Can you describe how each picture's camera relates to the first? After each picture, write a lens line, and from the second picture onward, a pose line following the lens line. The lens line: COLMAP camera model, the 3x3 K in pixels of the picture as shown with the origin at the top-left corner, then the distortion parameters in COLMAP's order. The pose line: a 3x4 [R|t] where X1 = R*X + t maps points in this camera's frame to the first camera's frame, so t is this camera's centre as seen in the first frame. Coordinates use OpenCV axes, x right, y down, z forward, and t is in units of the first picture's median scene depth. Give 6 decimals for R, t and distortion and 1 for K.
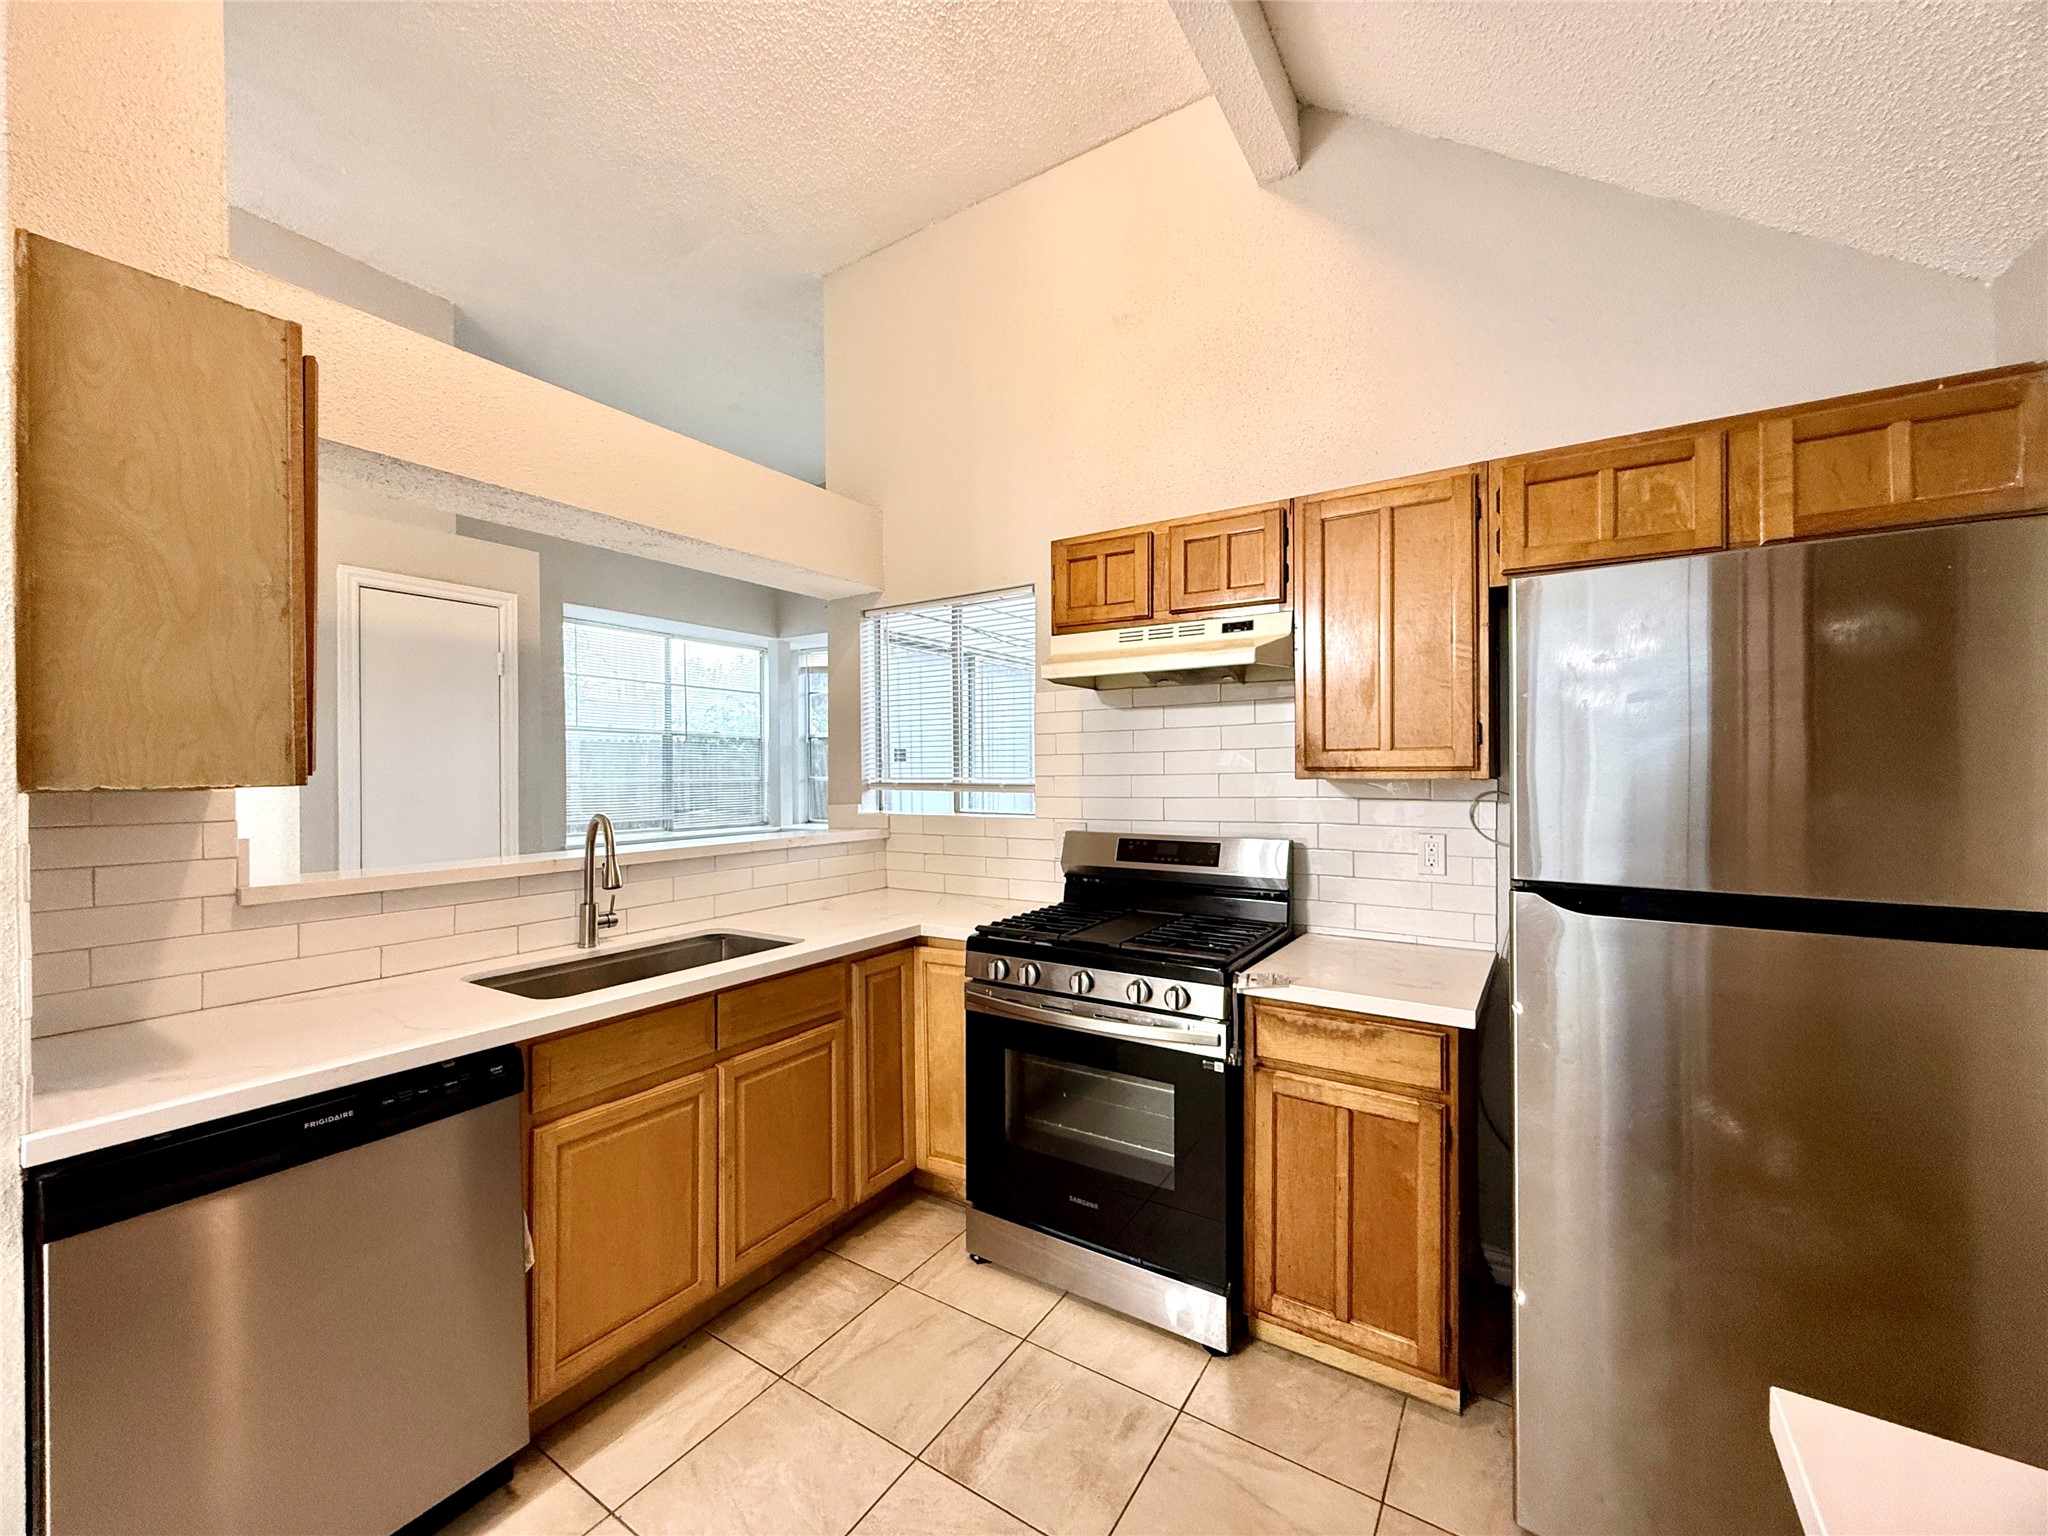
lens RADIAL K [[816.1, 0, 1024.0], [0, 816.1, 768.0], [0, 0, 1]] dist [0.001730, 0.000019]
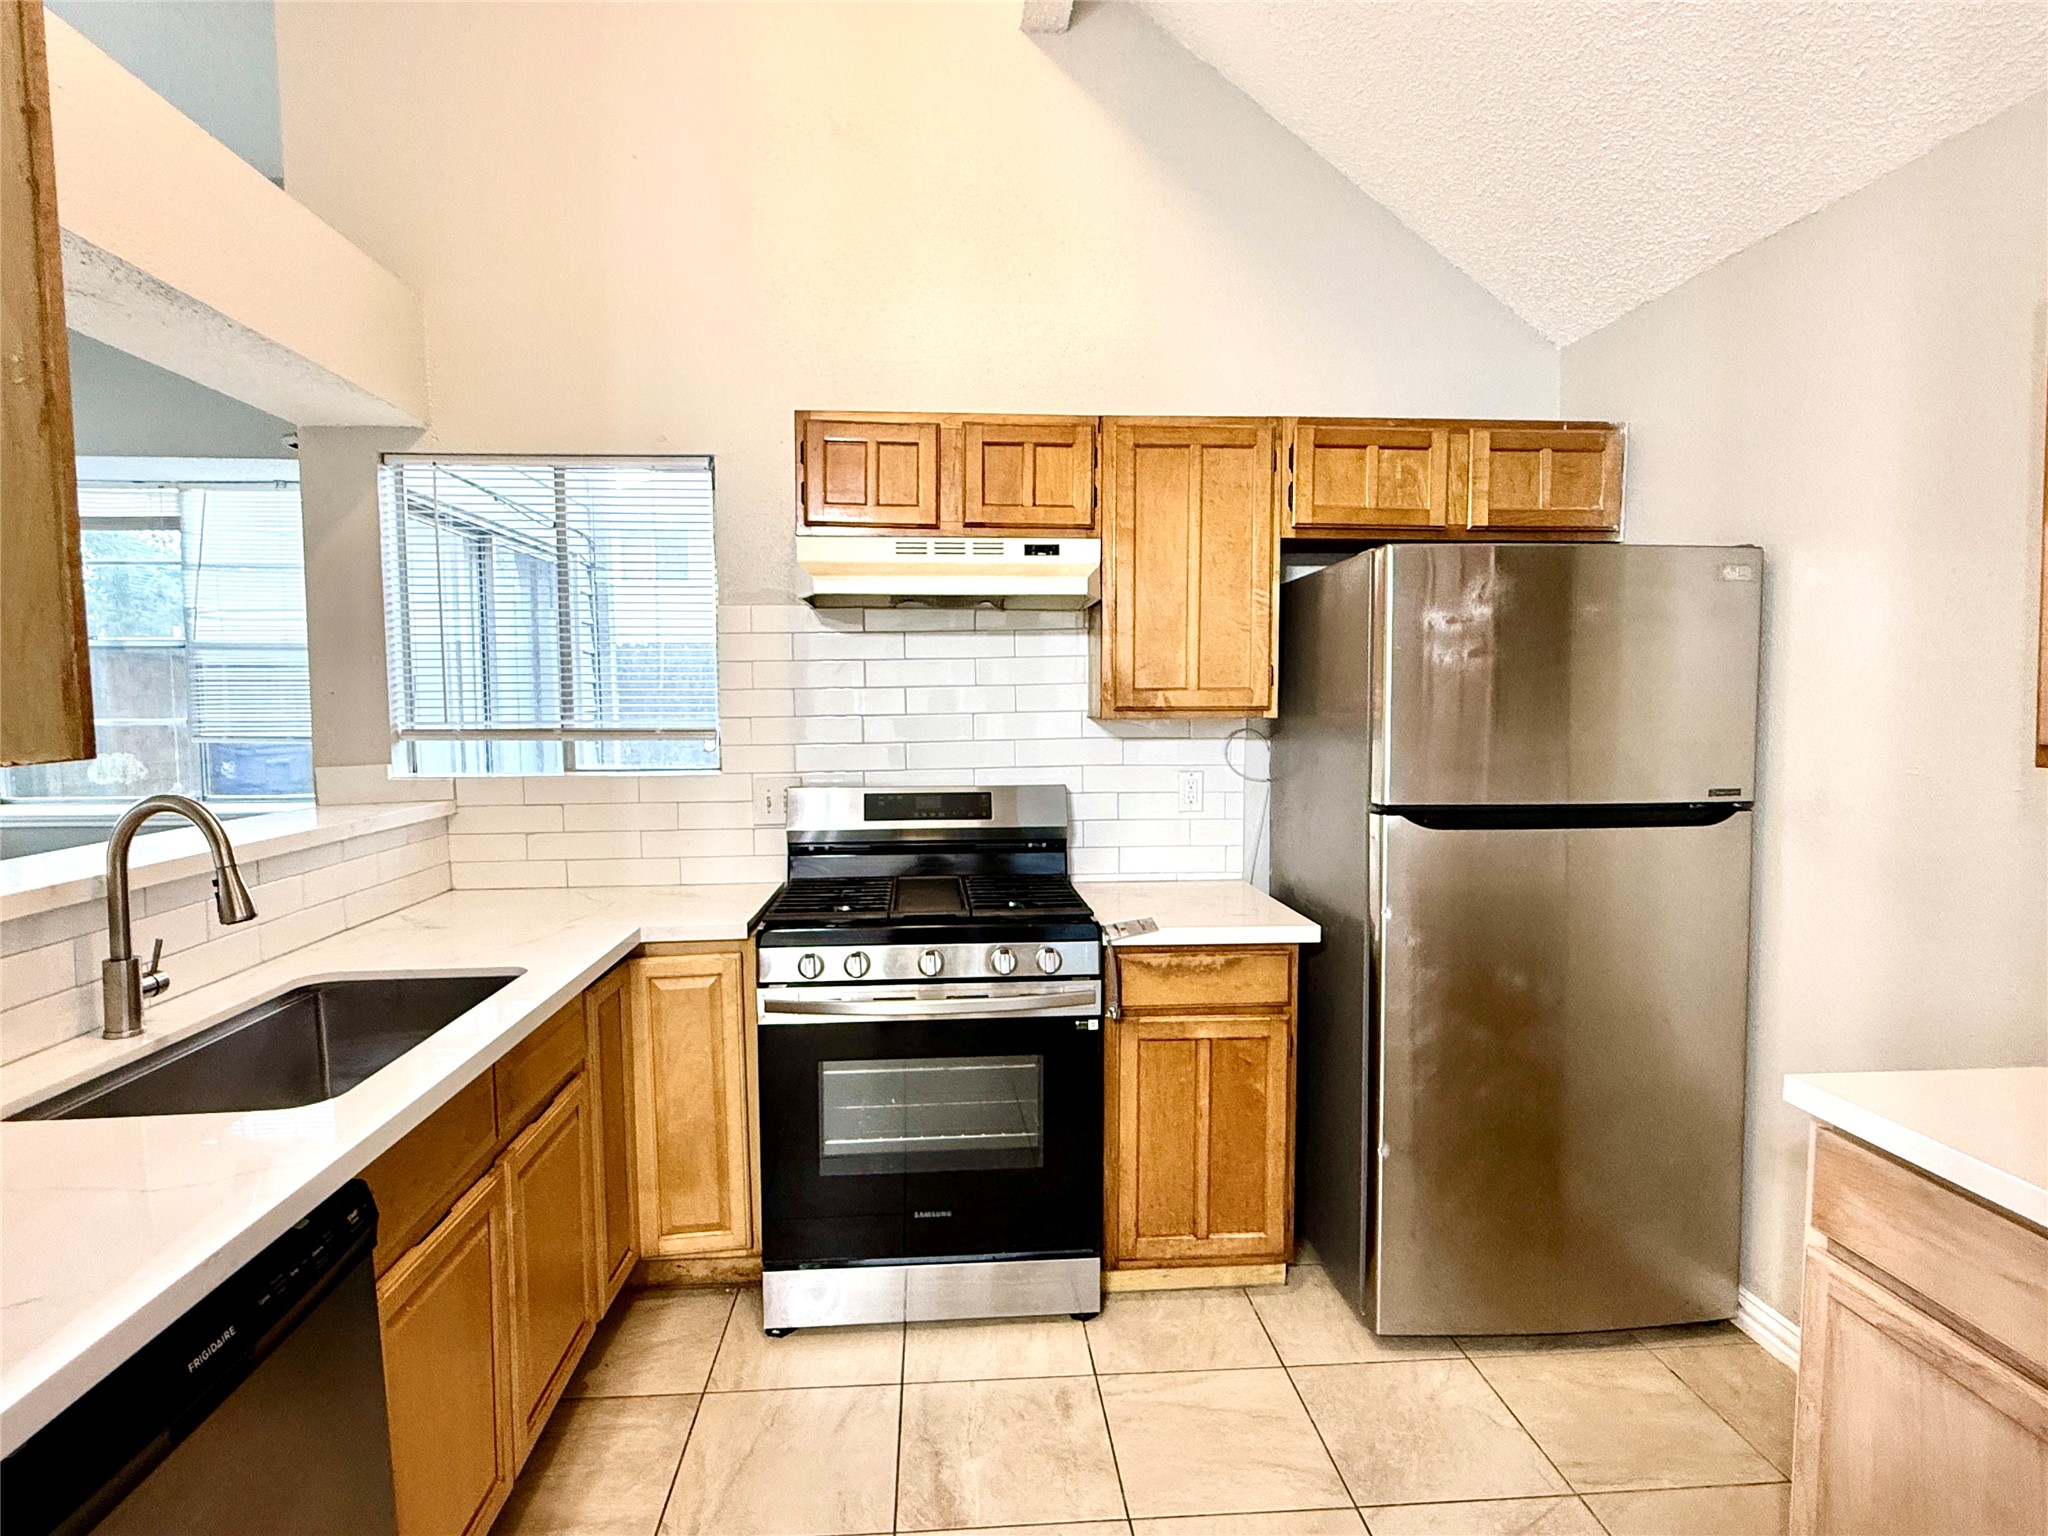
lens RADIAL K [[1089.2, 0, 1024.0], [0, 1089.2, 768.0], [0, 0, 1]] dist [0.000954, 0.000791]
pose [[0.797270, -0.038781, 0.602376, -0.536385], [-0.000333, 0.997906, 0.064686, -0.012590], [-0.603623, -0.051773, 0.795587, 0.052182]]
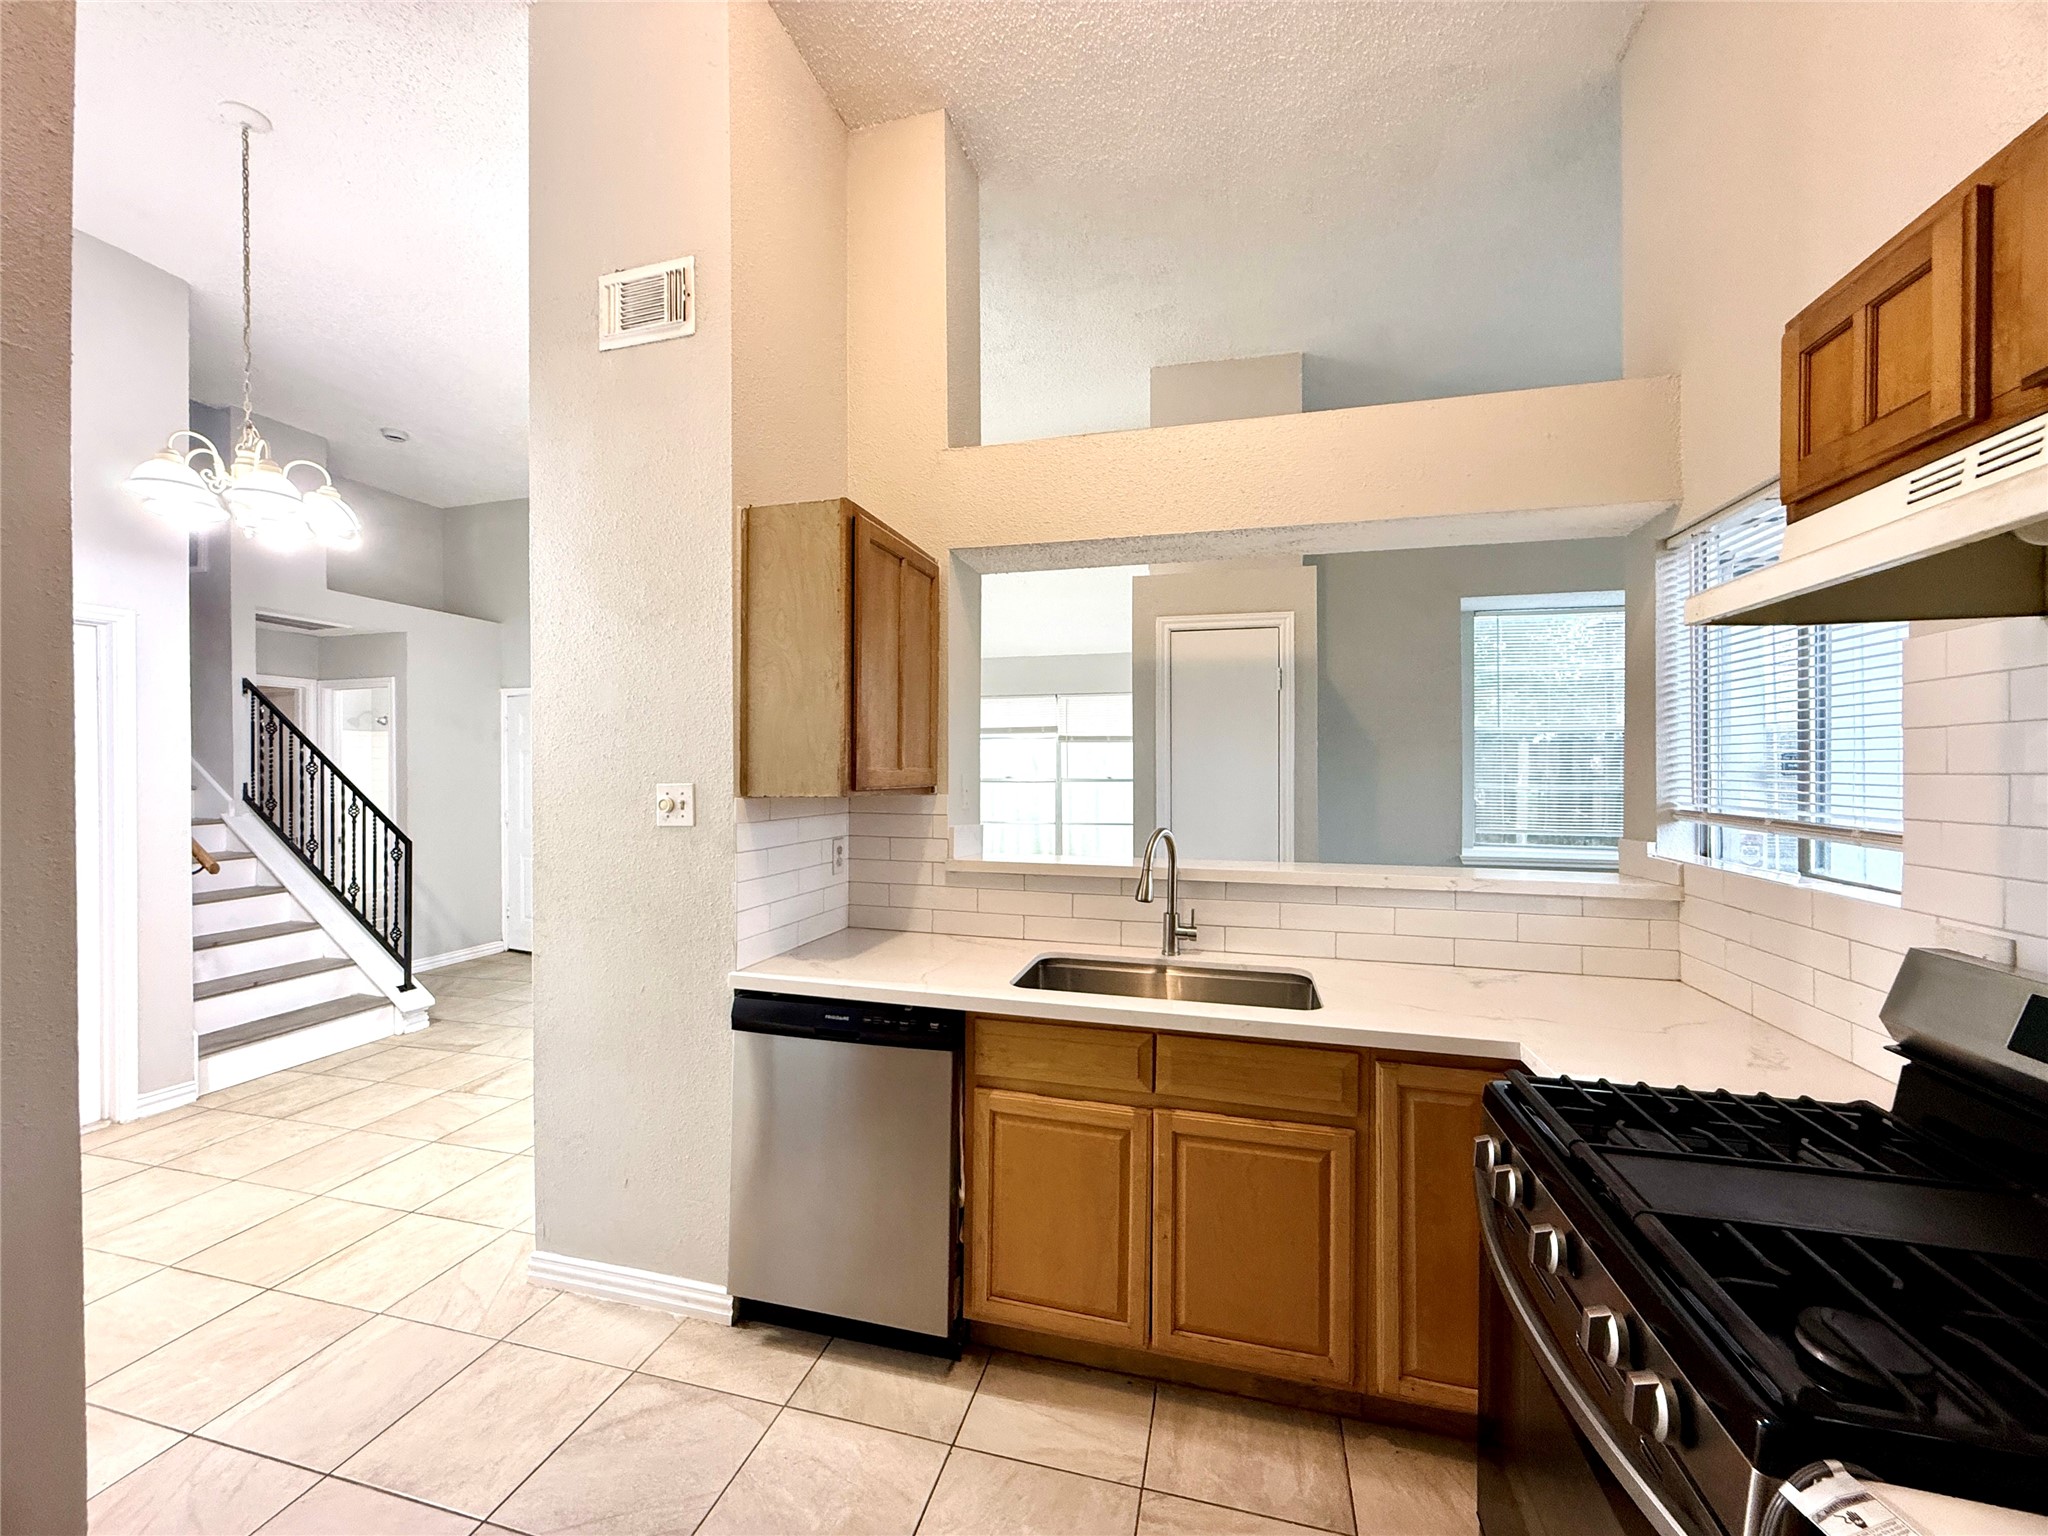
lens RADIAL K [[816.1, 0, 1024.0], [0, 816.1, 768.0], [0, 0, 1]] dist [0.001730, 0.000019]
pose [[0.306117, 0.010643, -0.951934, 0.443615], [-0.003583, 0.999943, 0.010028, -0.032385], [0.951987, 0.000341, 0.306138, 0.553316]]
